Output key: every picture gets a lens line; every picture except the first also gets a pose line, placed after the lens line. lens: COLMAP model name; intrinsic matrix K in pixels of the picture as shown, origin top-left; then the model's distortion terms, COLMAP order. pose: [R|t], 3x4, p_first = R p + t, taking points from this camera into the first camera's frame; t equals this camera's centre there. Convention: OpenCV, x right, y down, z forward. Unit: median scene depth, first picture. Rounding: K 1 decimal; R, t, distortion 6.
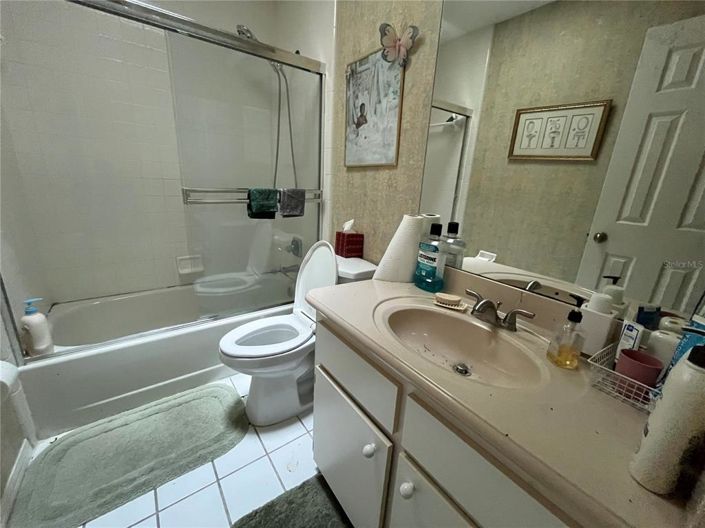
lens RADIAL K [[286.8, 0, 352.2], [0, 286.8, 264.1], [0, 0, 1]] dist [-0.003976, 0.000227]
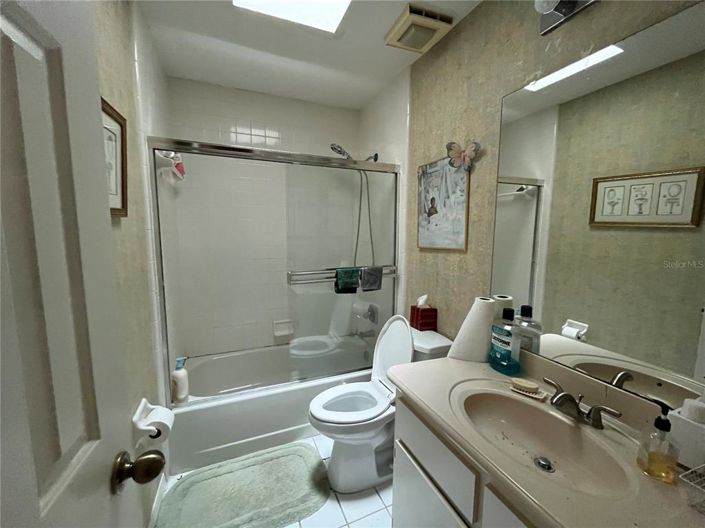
lens RADIAL K [[286.8, 0, 352.2], [0, 286.8, 264.6], [0, 0, 1]] dist [-0.003976, 0.000227]
pose [[0.971088, -0.019663, -0.237911, -0.010568], [-0.022734, 0.984455, -0.174157, -0.078021], [0.237638, 0.174530, 0.955546, -0.142350]]
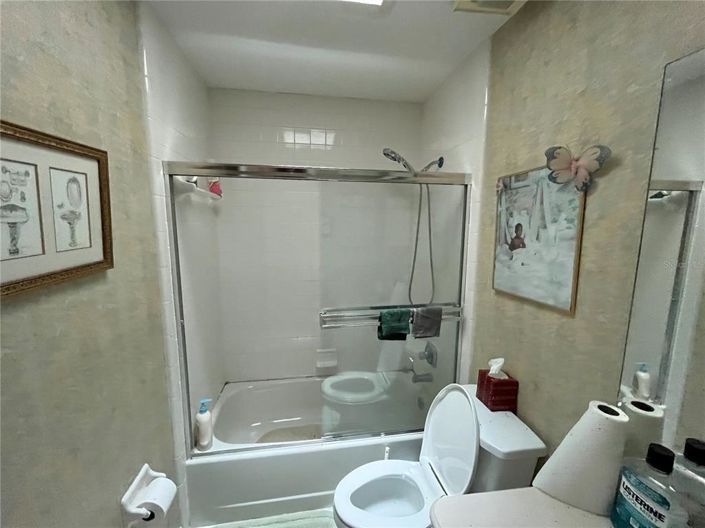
lens RADIAL K [[286.8, 0, 352.9], [0, 286.8, 263.4], [0, 0, 1]] dist [-0.003976, 0.000227]
pose [[0.887759, 0.016268, -0.460020, -0.005921], [-0.092005, 0.985480, -0.142705, -0.283568], [0.451019, 0.169011, 0.876366, 0.095582]]
